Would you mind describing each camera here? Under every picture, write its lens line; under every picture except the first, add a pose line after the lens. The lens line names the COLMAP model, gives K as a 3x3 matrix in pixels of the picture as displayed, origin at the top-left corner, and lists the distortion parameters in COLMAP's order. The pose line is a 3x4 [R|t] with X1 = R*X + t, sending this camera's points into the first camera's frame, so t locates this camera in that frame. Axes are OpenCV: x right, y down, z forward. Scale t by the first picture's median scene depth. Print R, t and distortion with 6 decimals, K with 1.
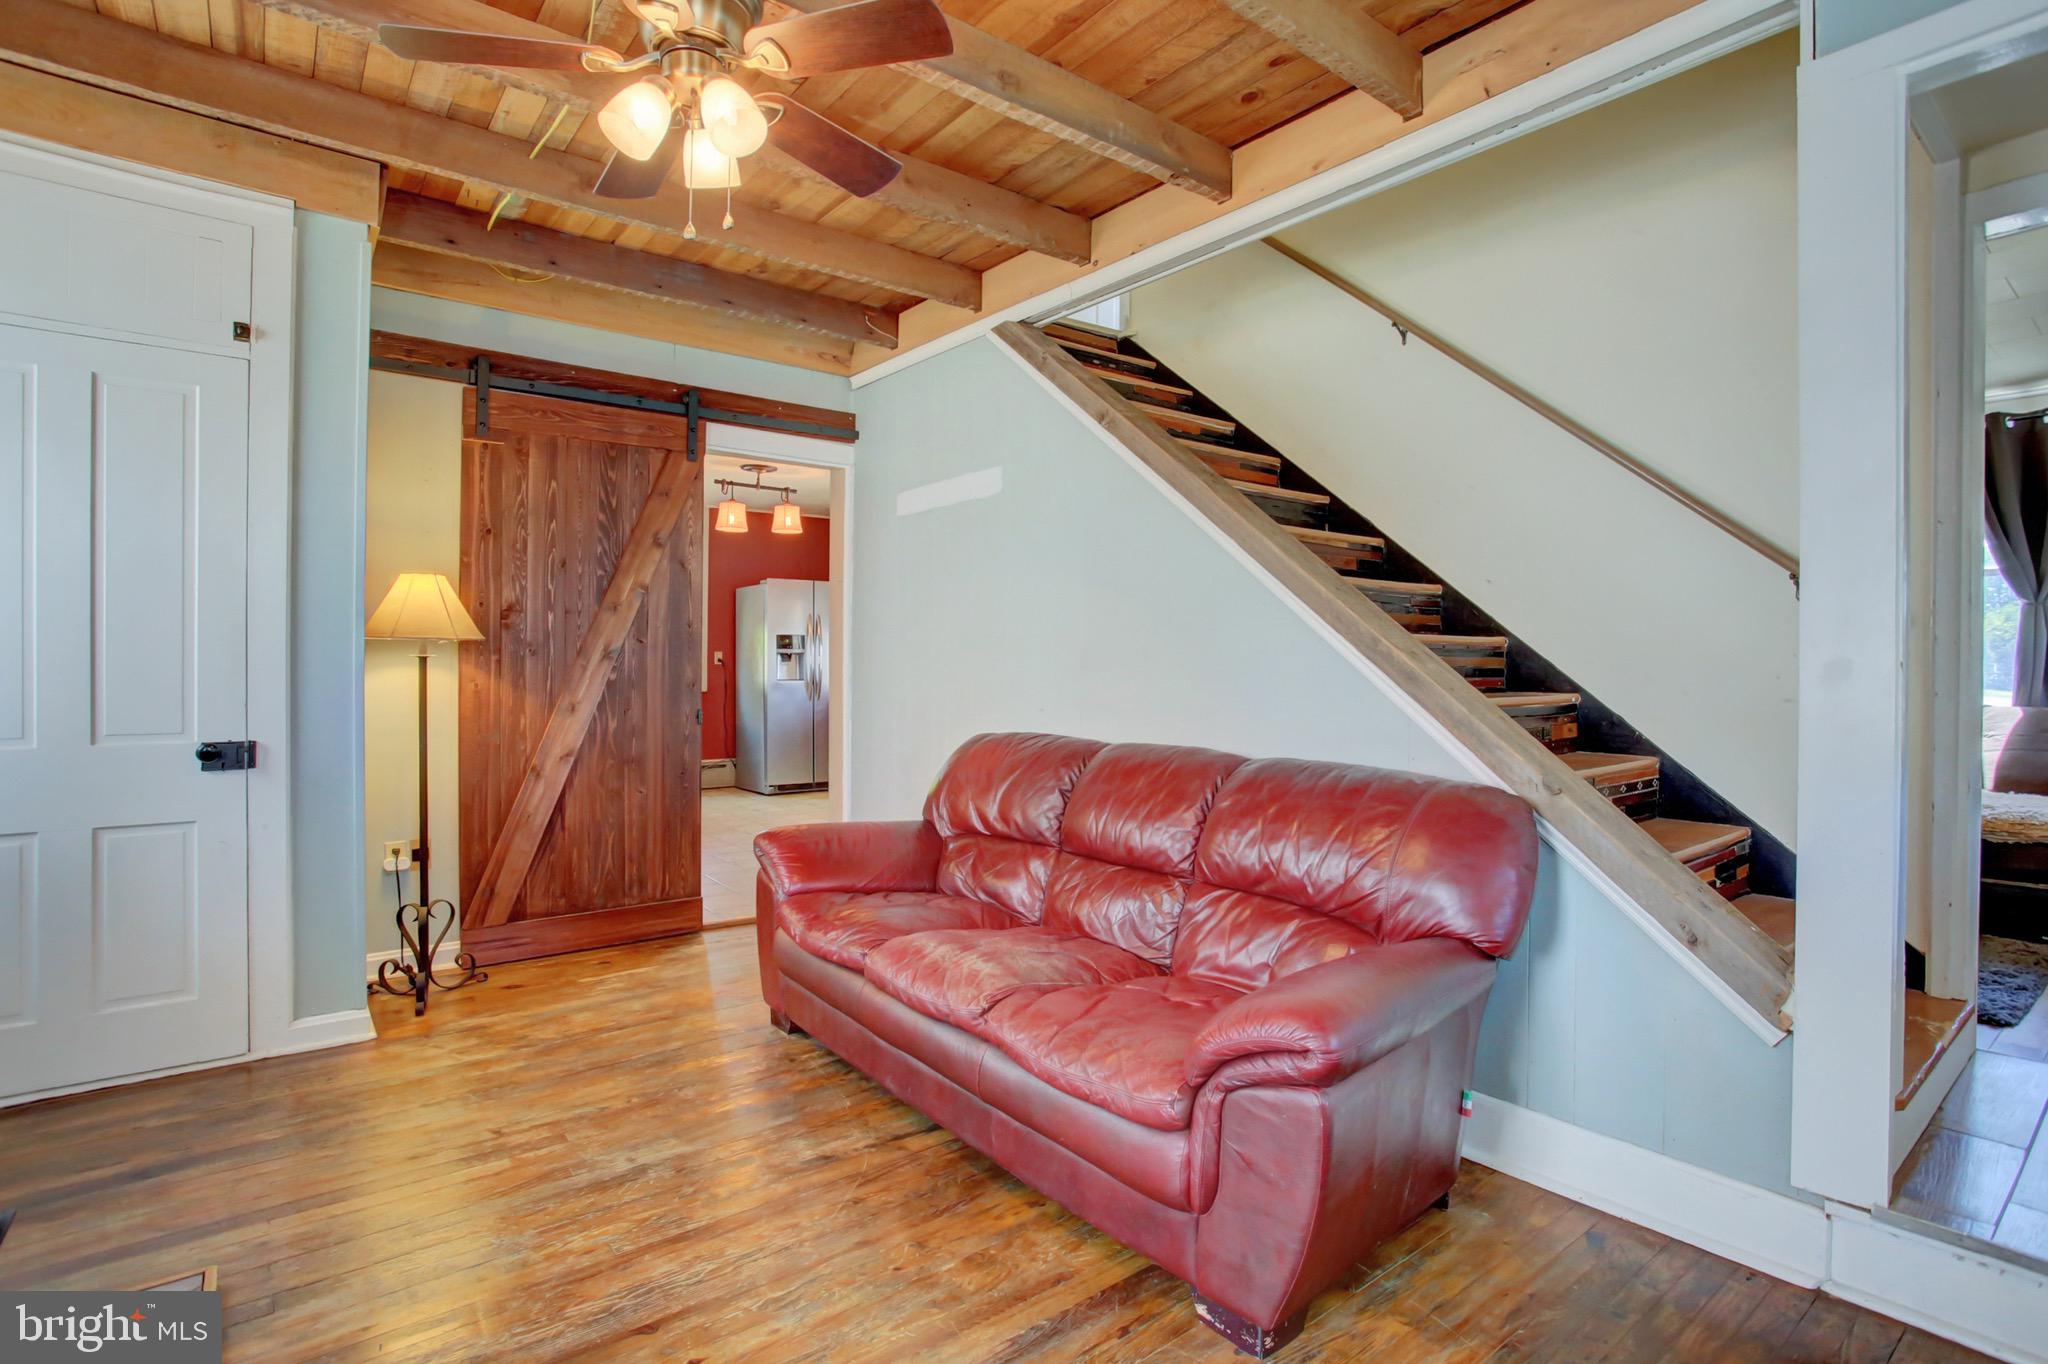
lens RADIAL K [[1005.8, 0, 1018.1], [0, 1005.8, 671.1], [0, 0, 1]] dist [-0.050711, 0.009514]
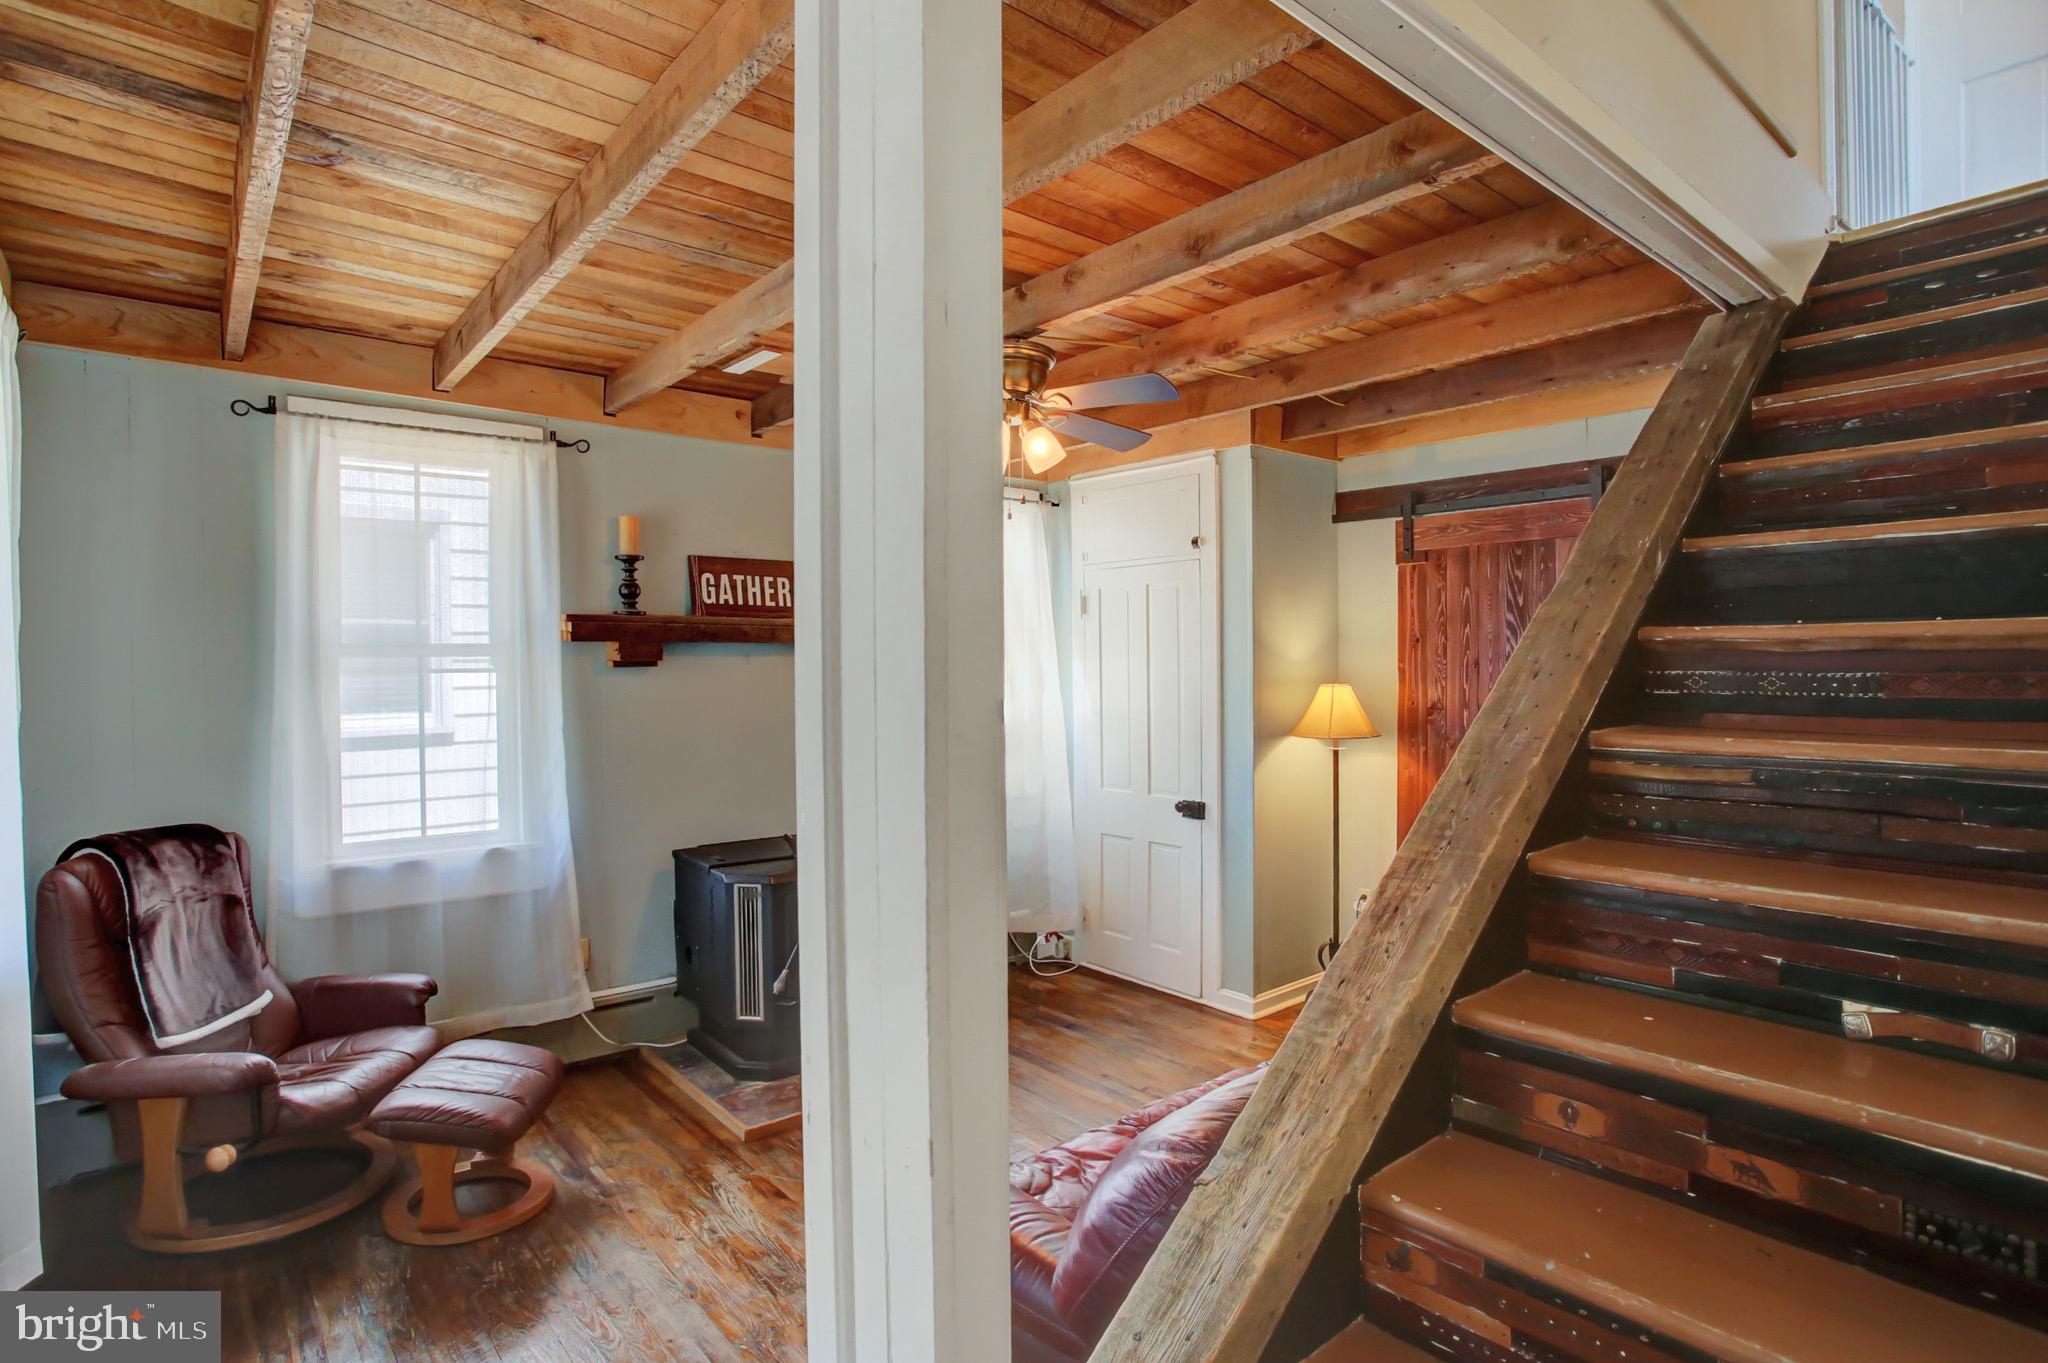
lens RADIAL K [[1005.8, 0, 1015.3], [0, 1005.8, 694.3], [0, 0, 1]] dist [-0.050711, 0.009514]
pose [[0.027924, 0.018985, -0.999430, 0.829023], [-0.001342, 0.999819, 0.018955, -0.132905], [0.999609, 0.000812, 0.027944, 0.661968]]
